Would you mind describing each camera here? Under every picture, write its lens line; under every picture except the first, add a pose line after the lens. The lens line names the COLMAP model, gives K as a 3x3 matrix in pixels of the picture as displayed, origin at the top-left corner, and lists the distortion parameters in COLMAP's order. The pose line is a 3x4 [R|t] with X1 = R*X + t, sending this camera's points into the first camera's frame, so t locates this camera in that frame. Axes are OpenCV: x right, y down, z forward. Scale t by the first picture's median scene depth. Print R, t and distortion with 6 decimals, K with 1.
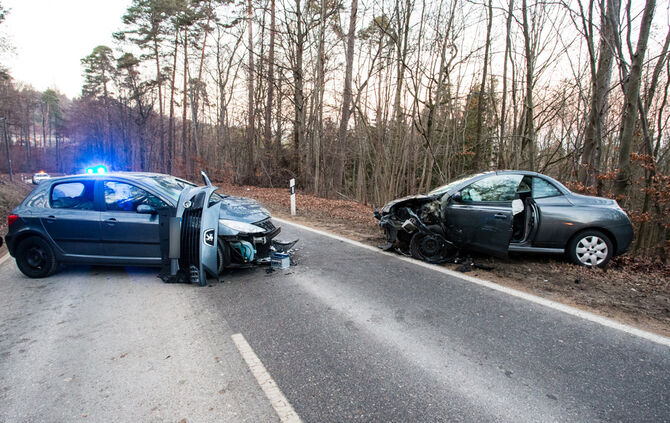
lens RADIAL K [[392.8, 0, 335.0], [0, 392.8, 211.5], [0, 0, 1]] dist [-0.040022, 0.000865]
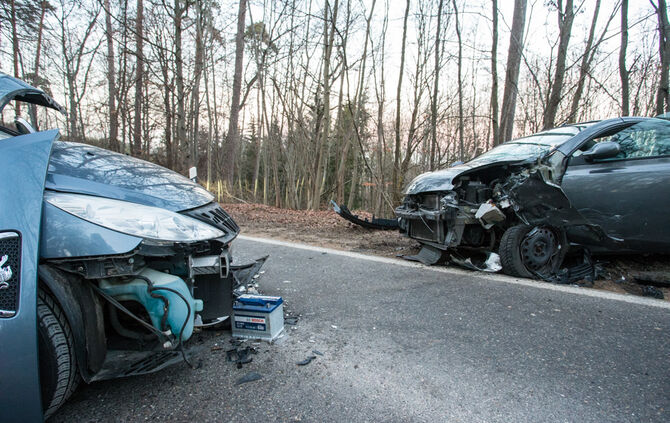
lens RADIAL K [[380.6, 0, 335.2], [0, 380.6, 224.5], [0, 0, 1]] dist [-0.005754, 0.000581]
pose [[0.950892, -0.046026, 0.306082, -0.165899], [0.046083, 0.998913, 0.007044, 0.038507], [-0.306073, 0.007407, 0.951979, 0.604691]]
